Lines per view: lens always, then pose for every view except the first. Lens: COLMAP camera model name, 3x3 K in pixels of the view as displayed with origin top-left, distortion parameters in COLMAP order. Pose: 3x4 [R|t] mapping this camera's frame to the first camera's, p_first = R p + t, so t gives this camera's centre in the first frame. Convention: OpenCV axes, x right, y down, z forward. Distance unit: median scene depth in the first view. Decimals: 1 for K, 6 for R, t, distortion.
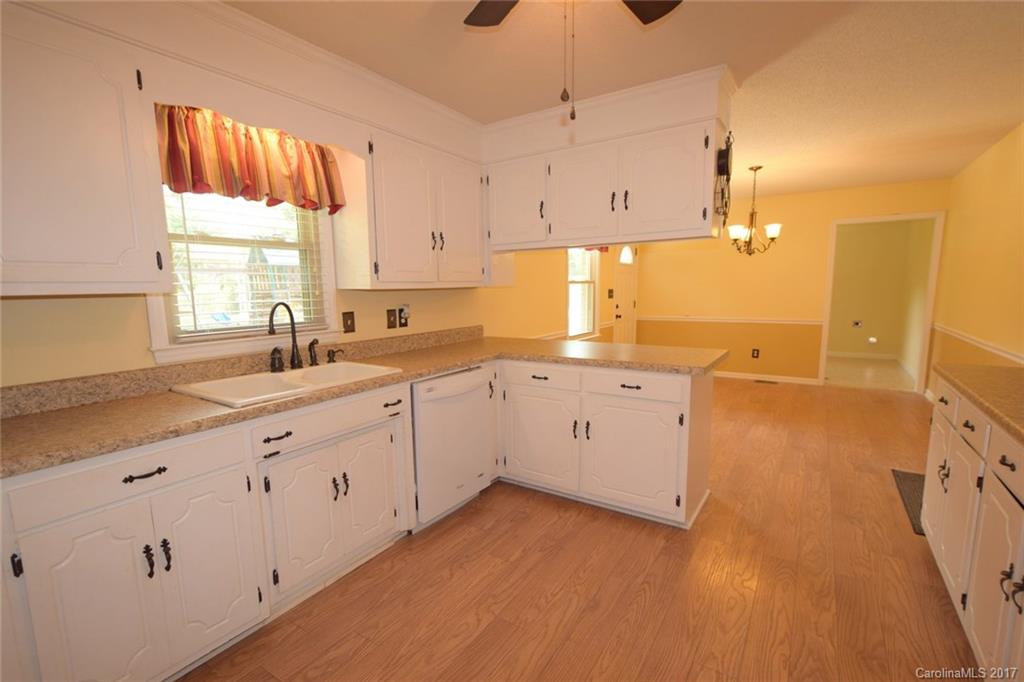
lens RADIAL K [[466.1, 0, 510.0], [0, 466.1, 352.0], [0, 0, 1]] dist [0.008496, -0.004474]
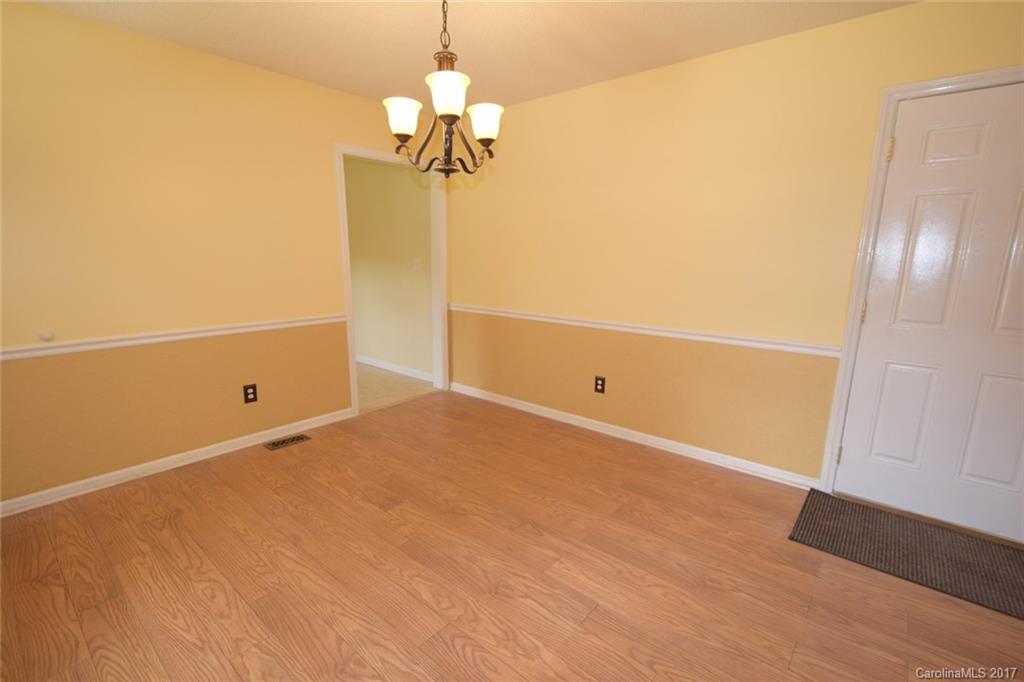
lens RADIAL K [[466.1, 0, 509.2], [0, 466.1, 351.4], [0, 0, 1]] dist [0.008496, -0.004474]
pose [[0.122780, -0.190037, 0.974069, 0.216308], [0.127637, 0.976368, 0.174397, -0.228337], [-0.984192, 0.102915, 0.144134, 1.637612]]
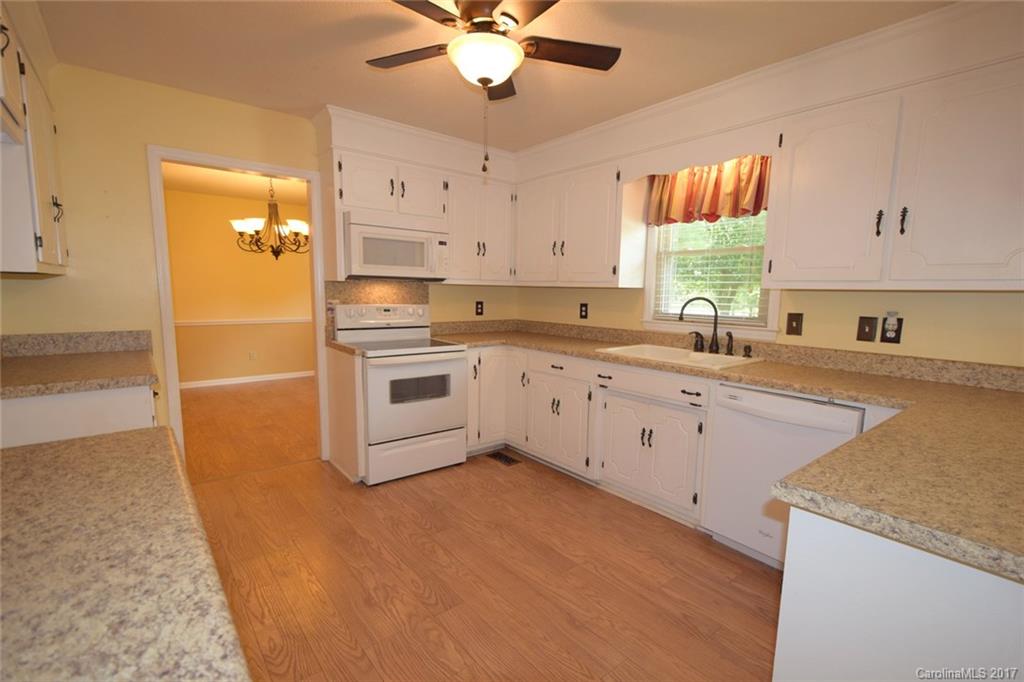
lens RADIAL K [[466.1, 0, 511.9], [0, 466.1, 348.0], [0, 0, 1]] dist [0.008496, -0.004474]
pose [[-0.295500, 0.127967, -0.946734, 0.798355], [-0.146150, 0.973268, 0.177171, -0.110630], [0.944098, 0.190719, -0.268898, 0.793087]]
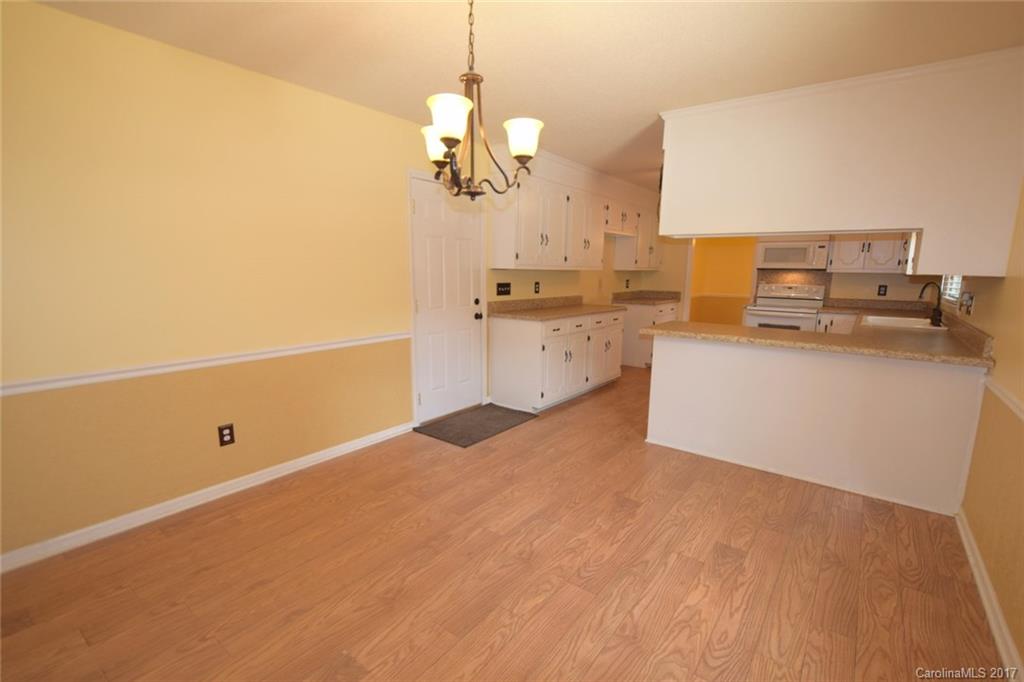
lens RADIAL K [[466.1, 0, 512.1], [0, 466.1, 351.4], [0, 0, 1]] dist [0.008496, -0.004474]
pose [[-0.997580, -0.006938, 0.069188, 0.820314], [0.014827, 0.950899, 0.309147, -0.369627], [-0.067935, 0.309425, -0.948494, 2.498872]]
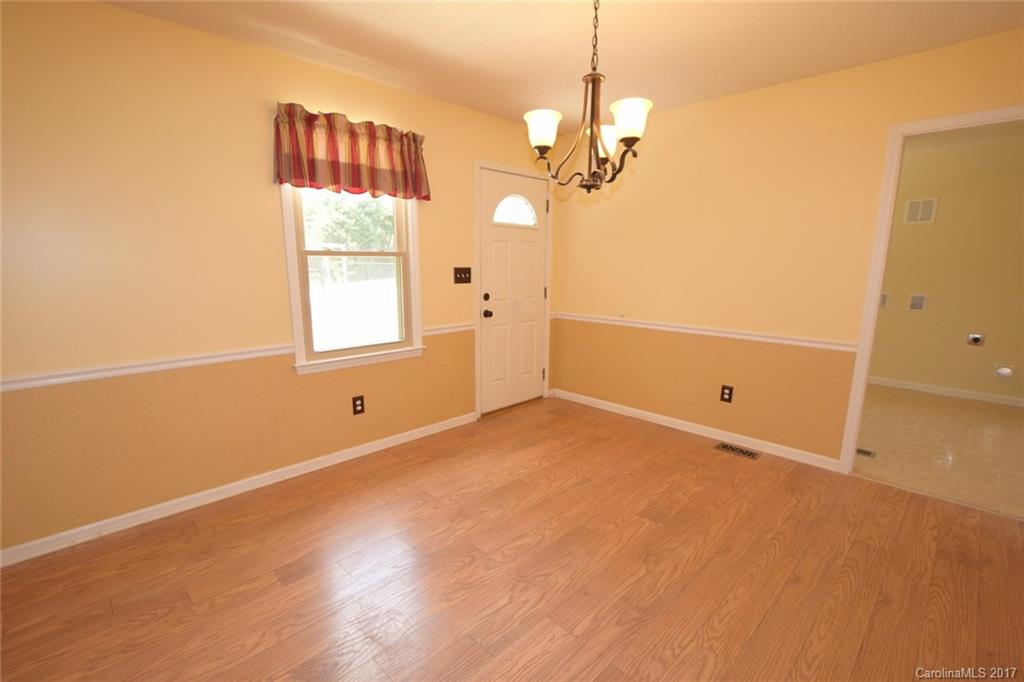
lens RADIAL K [[466.1, 0, 511.4], [0, 466.1, 347.5], [0, 0, 1]] dist [0.008496, -0.004474]
pose [[0.978372, 0.058337, -0.198456, 0.965808], [-0.049178, 0.997498, 0.050777, -0.163355], [0.200922, -0.039919, 0.978794, 1.057883]]
